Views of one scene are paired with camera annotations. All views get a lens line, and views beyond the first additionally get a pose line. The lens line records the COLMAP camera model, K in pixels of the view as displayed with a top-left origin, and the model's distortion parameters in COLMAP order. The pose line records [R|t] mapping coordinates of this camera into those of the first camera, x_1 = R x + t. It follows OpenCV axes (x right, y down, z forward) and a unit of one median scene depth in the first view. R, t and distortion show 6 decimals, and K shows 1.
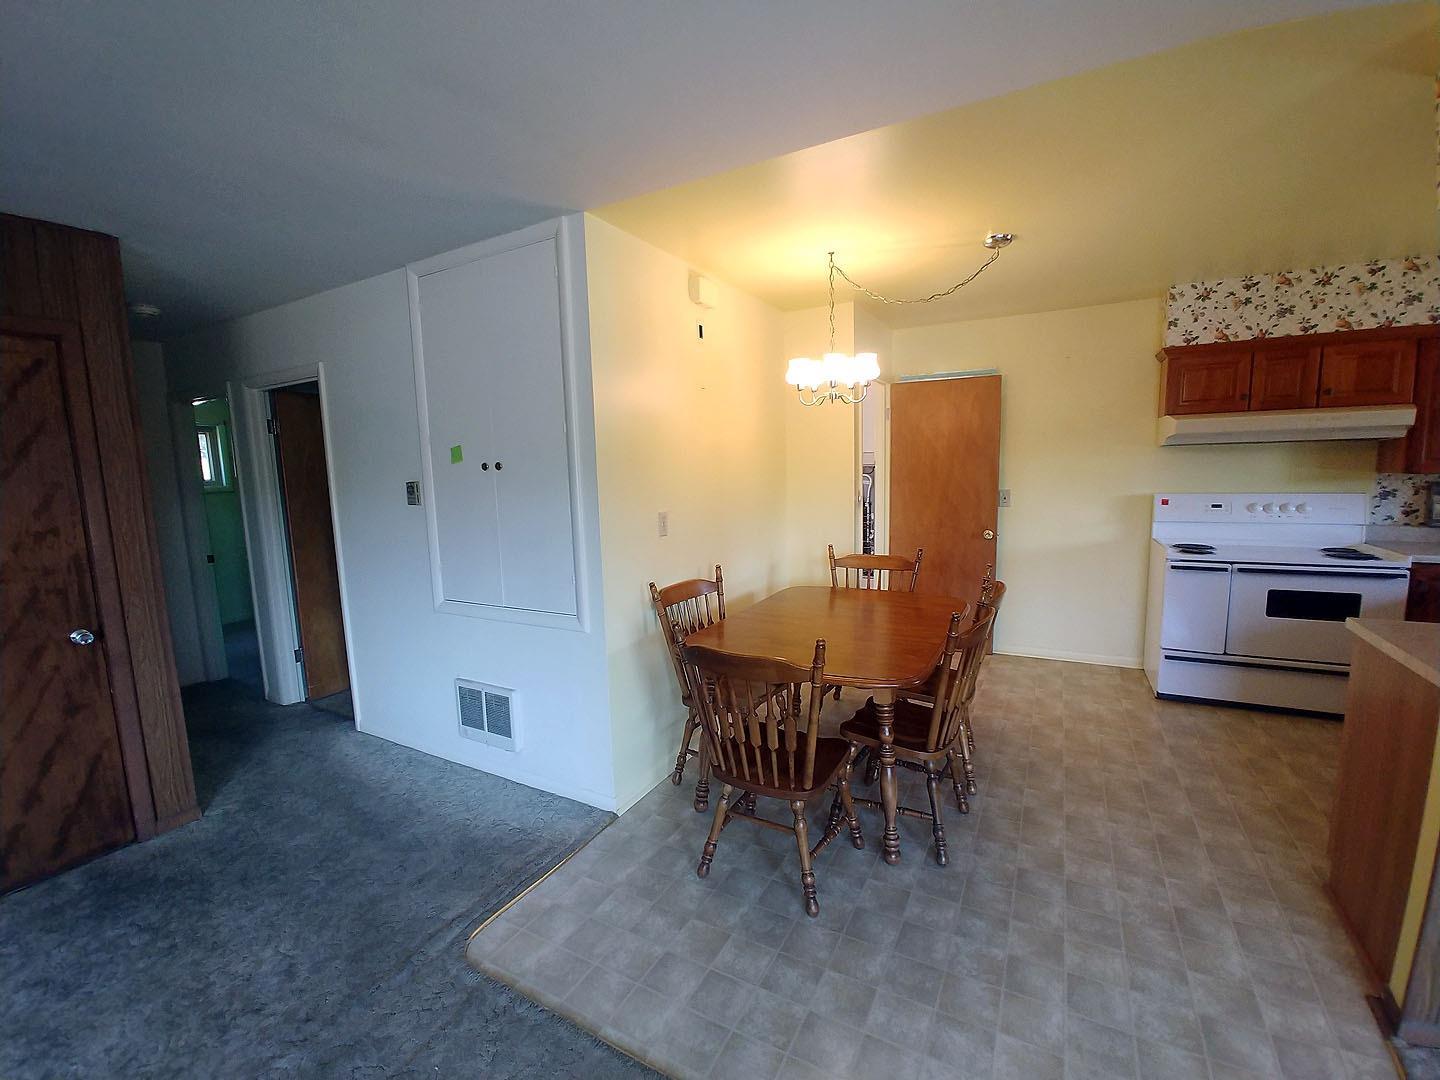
lens RADIAL K [[617.6, 0, 717.0], [0, 617.6, 542.3], [0, 0, 1]] dist [-0.024260, 0.000215]
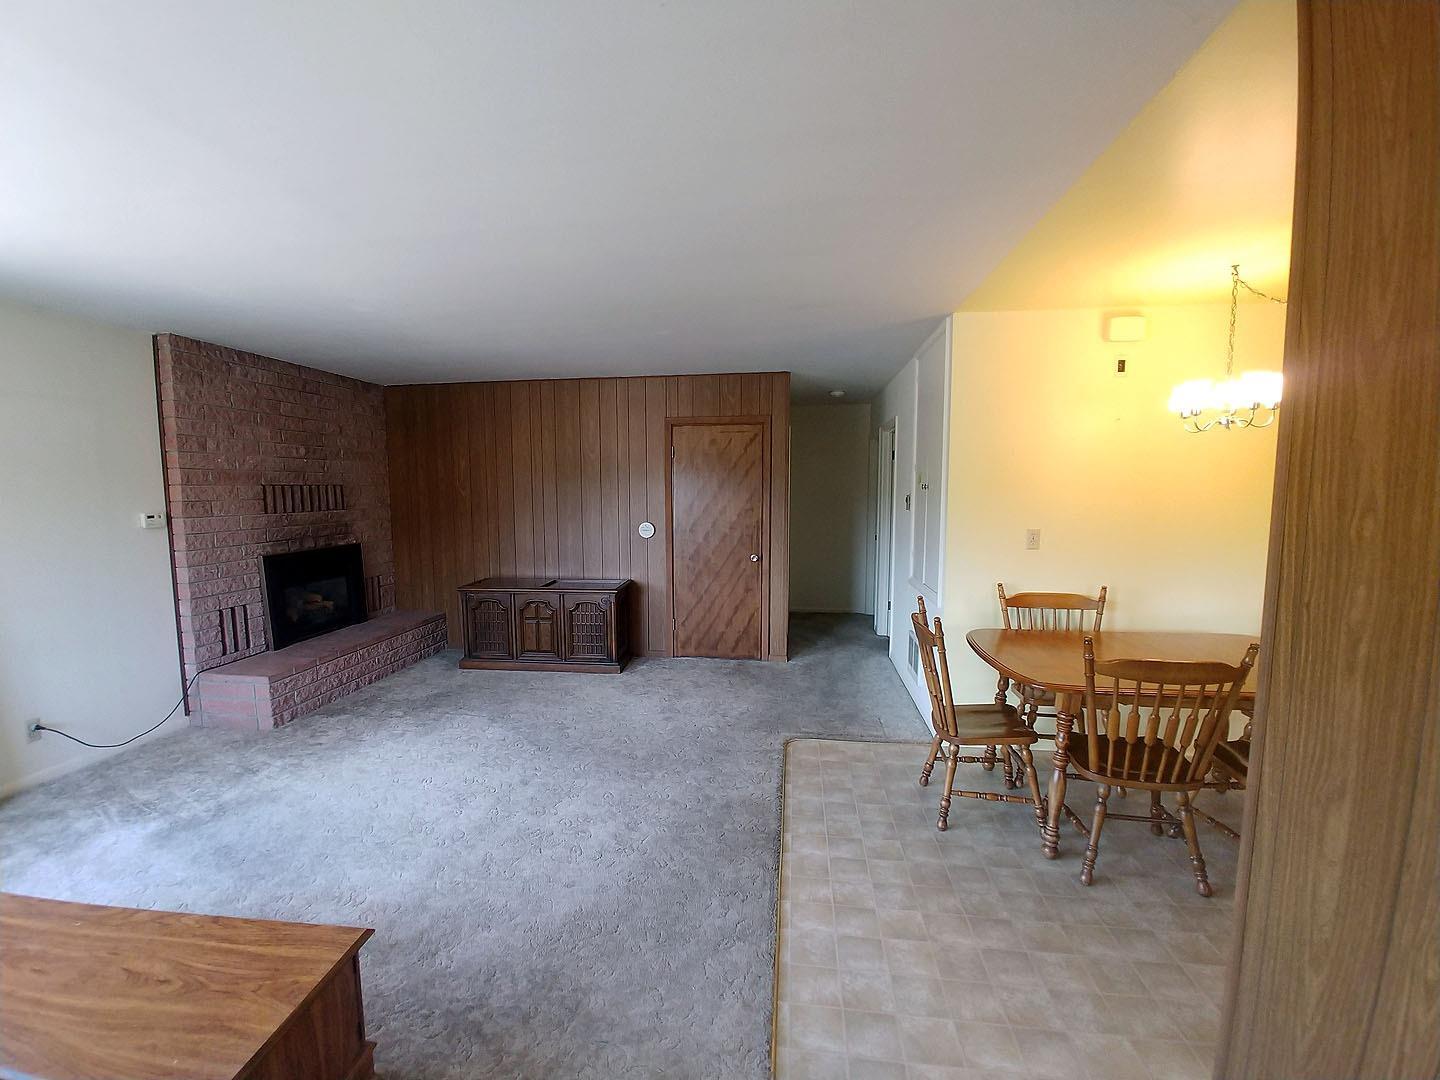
lens RADIAL K [[617.6, 0, 714.3], [0, 617.6, 543.6], [0, 0, 1]] dist [-0.024260, 0.000215]
pose [[0.379316, 0.110939, -0.918592, 0.972157], [-0.125058, 0.989823, 0.067901, -0.031121], [0.916777, 0.089121, 0.389330, -0.020363]]
